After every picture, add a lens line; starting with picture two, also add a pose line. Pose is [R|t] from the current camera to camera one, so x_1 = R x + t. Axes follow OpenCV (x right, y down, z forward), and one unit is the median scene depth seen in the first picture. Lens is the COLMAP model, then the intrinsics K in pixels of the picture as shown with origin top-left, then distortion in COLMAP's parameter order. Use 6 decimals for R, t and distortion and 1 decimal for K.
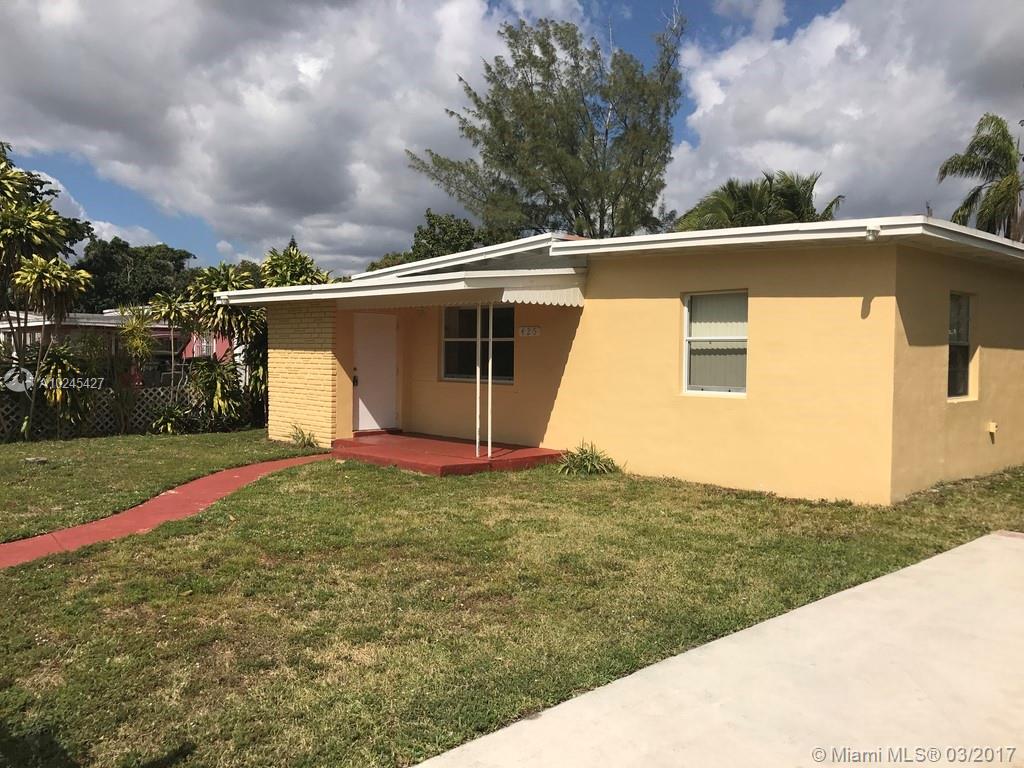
lens RADIAL K [[841.1, 0, 509.4], [0, 841.1, 379.5], [0, 0, 1]] dist [0.022382, -0.030142]
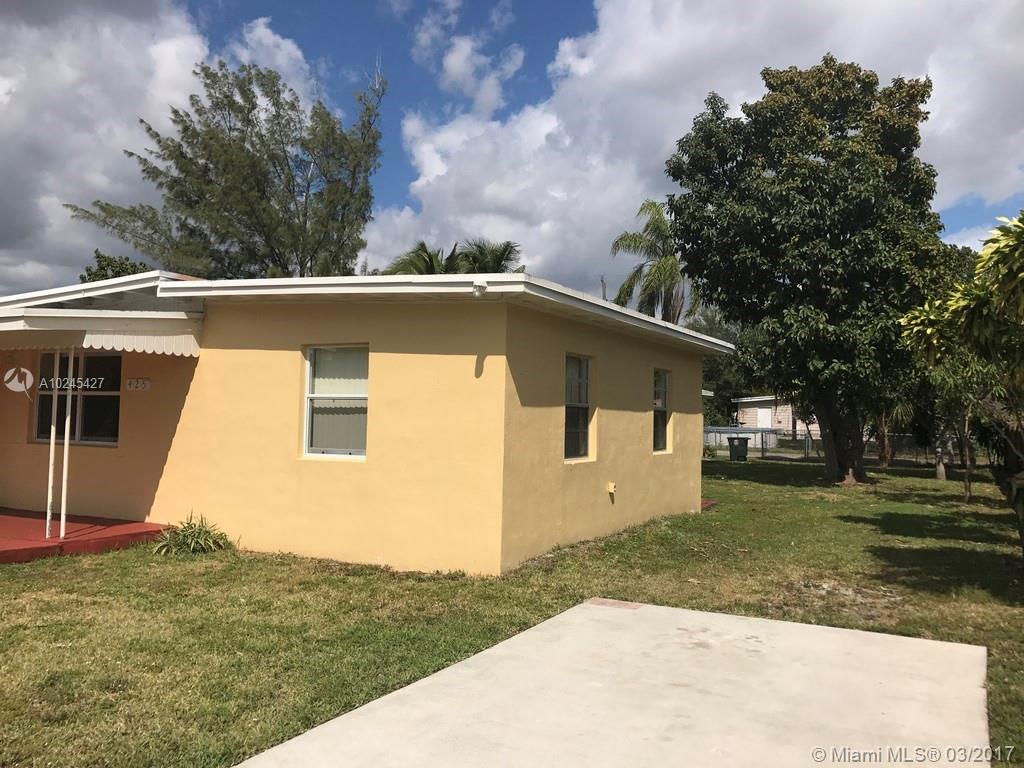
lens RADIAL K [[841.1, 0, 523.5], [0, 841.1, 368.6], [0, 0, 1]] dist [0.022382, -0.030142]
pose [[0.942316, 0.026102, 0.333705, 0.114032], [0.001394, 0.996640, -0.081892, -0.003032], [-0.334722, 0.077633, 0.939114, 0.064161]]
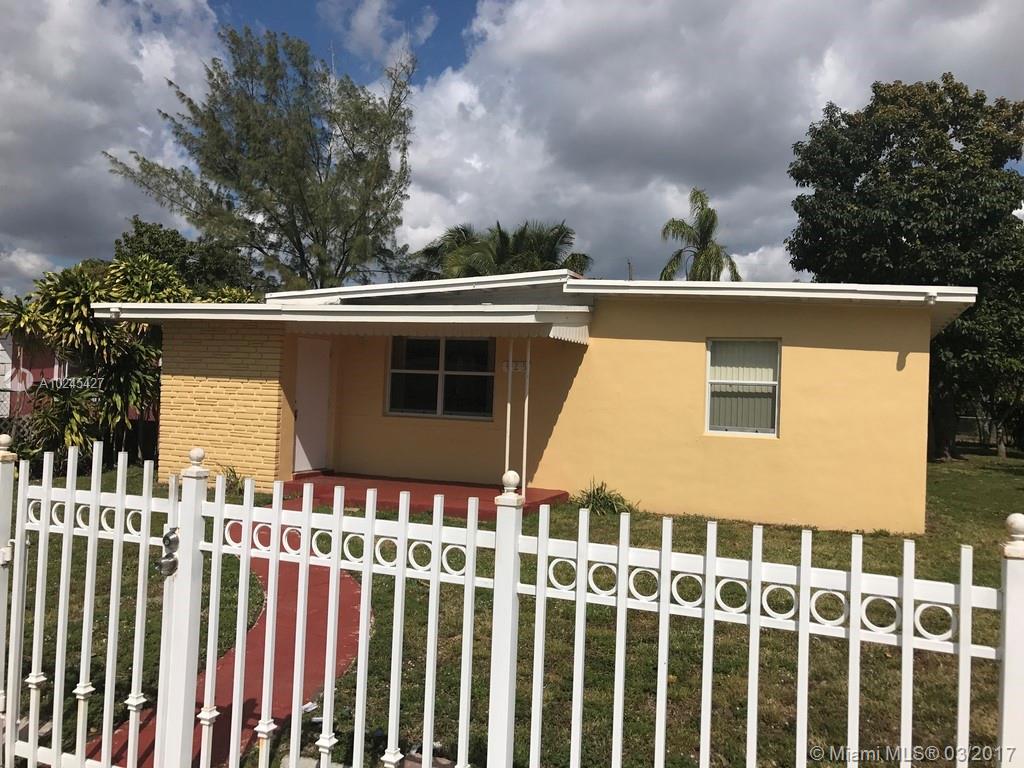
lens RADIAL K [[841.1, 0, 504.6], [0, 841.1, 380.4], [0, 0, 1]] dist [0.022382, -0.030142]
pose [[0.907806, 0.028099, 0.418447, -0.421520], [-0.014293, 0.999246, -0.036093, -0.006767], [-0.419146, 0.026785, 0.907524, 0.133843]]
